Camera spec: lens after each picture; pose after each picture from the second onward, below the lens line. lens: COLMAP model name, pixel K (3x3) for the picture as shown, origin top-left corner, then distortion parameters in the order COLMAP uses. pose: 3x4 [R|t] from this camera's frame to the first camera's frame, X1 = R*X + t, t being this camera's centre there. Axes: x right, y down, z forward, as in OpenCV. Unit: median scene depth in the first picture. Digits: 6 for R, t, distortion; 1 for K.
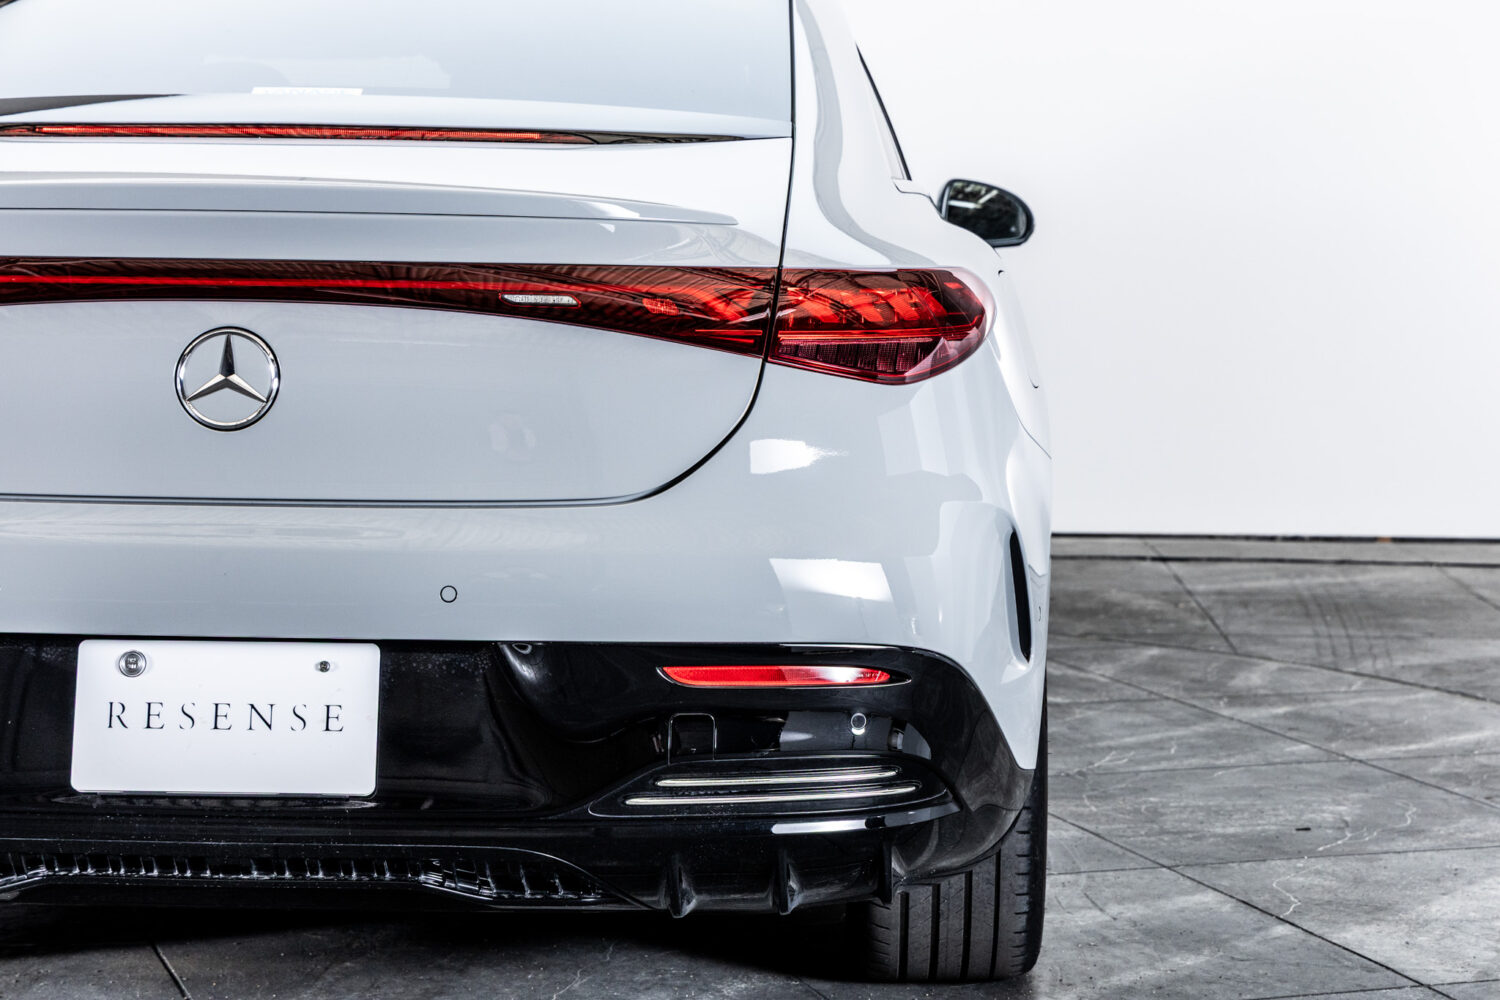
lens RADIAL K [[3072.9, 0, 750.0], [0, 3072.9, 500.0], [0, 0, 1]] dist [-0.009583, 0.204755]
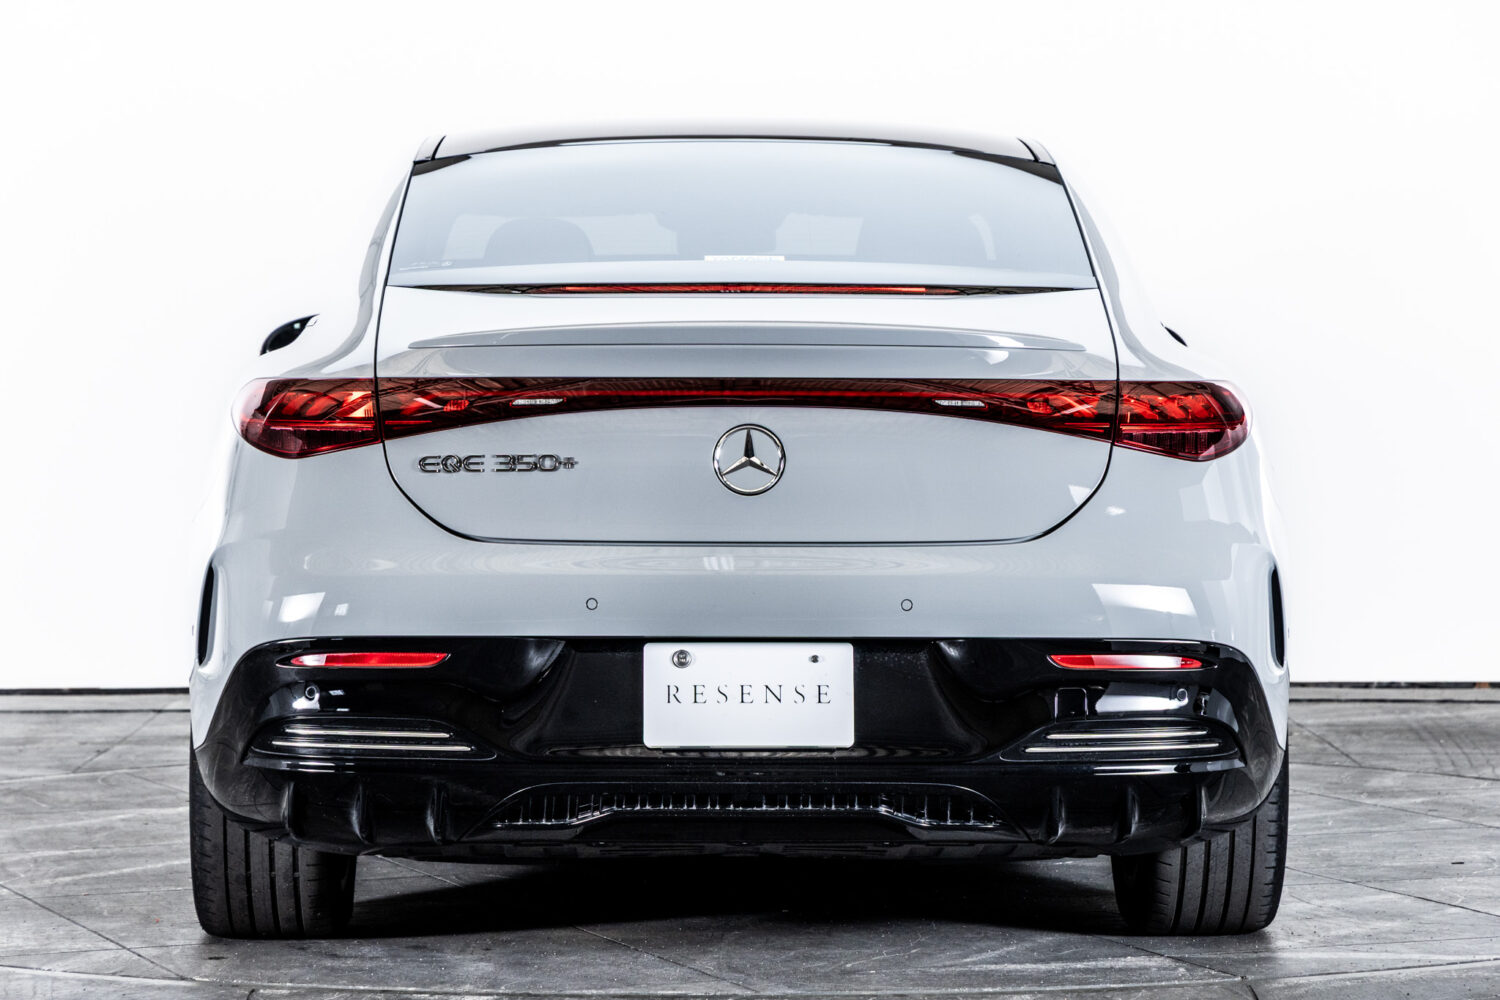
lens RADIAL K [[4299.7, 0, 750.0], [0, 4299.7, 500.0], [0, 0, 1]] dist [0.184018, -0.465212]
pose [[0.998603, -0.012173, 0.051423, -0.260616], [0.015387, 0.997922, -0.062566, 0.101180], [-0.050555, 0.063270, 0.996715, -0.969902]]
